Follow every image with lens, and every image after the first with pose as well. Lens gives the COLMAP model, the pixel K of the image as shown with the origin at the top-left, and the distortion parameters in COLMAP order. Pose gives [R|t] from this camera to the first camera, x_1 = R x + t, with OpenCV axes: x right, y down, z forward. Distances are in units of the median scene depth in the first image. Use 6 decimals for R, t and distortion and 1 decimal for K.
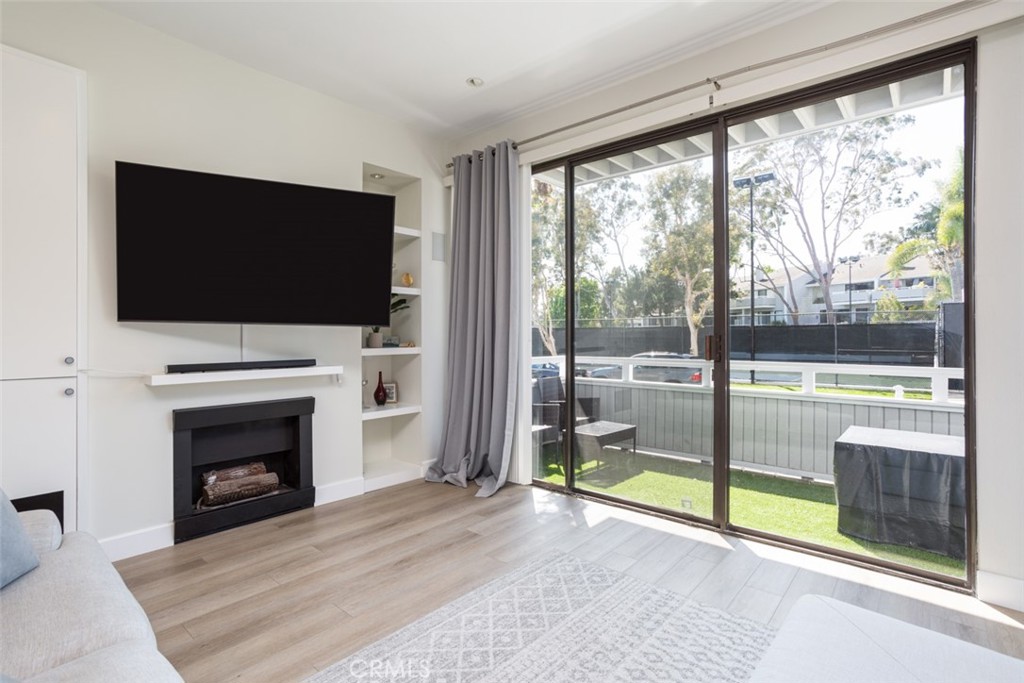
lens RADIAL K [[490.1, 0, 515.9], [0, 490.1, 333.7], [0, 0, 1]] dist [-0.019742, 0.007112]
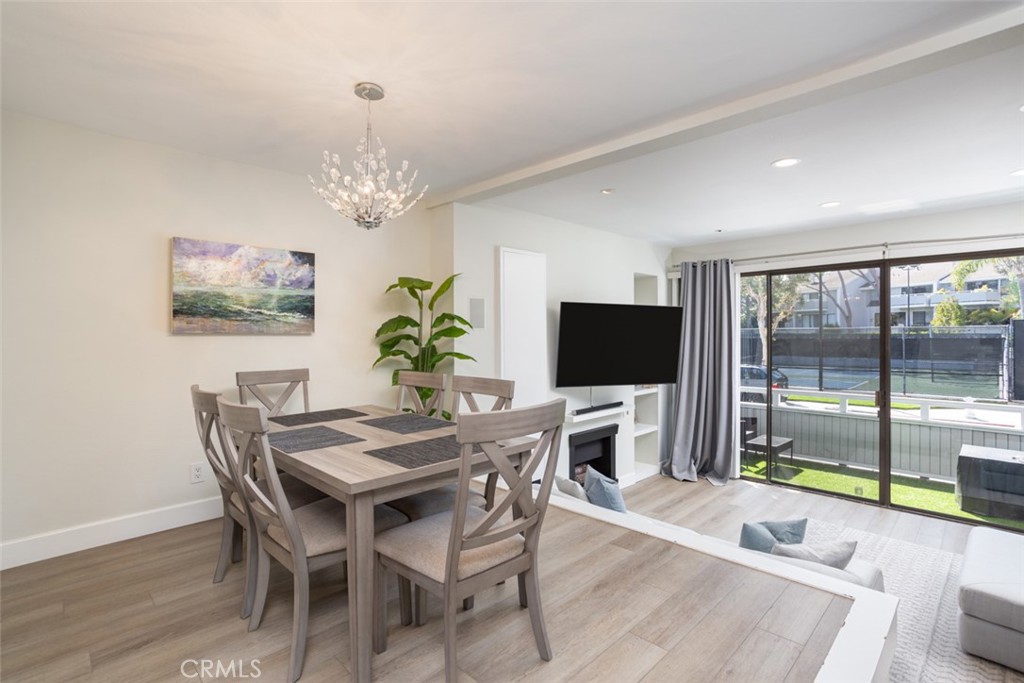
lens RADIAL K [[490.1, 0, 511.5], [0, 490.1, 336.3], [0, 0, 1]] dist [-0.019742, 0.007112]
pose [[0.997359, -0.006217, -0.072356, -0.682283], [0.006723, 0.999955, 0.006762, -0.184976], [0.072311, -0.007231, 0.997356, -0.692359]]
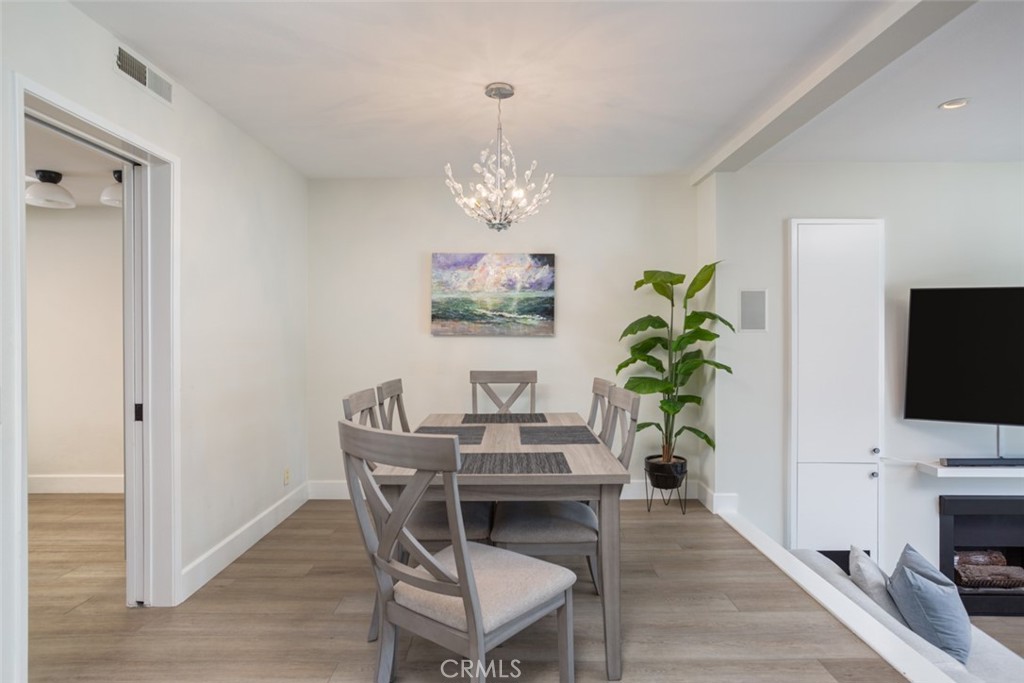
lens RADIAL K [[562.9, 0, 517.8], [0, 562.9, 339.1], [0, 0, 1]] dist [-0.013880, 0.007565]
pose [[0.656065, 0.005950, -0.754681, -0.320452], [0.000845, 0.999963, 0.008619, -0.189286], [0.754704, -0.006292, 0.656035, -0.510310]]
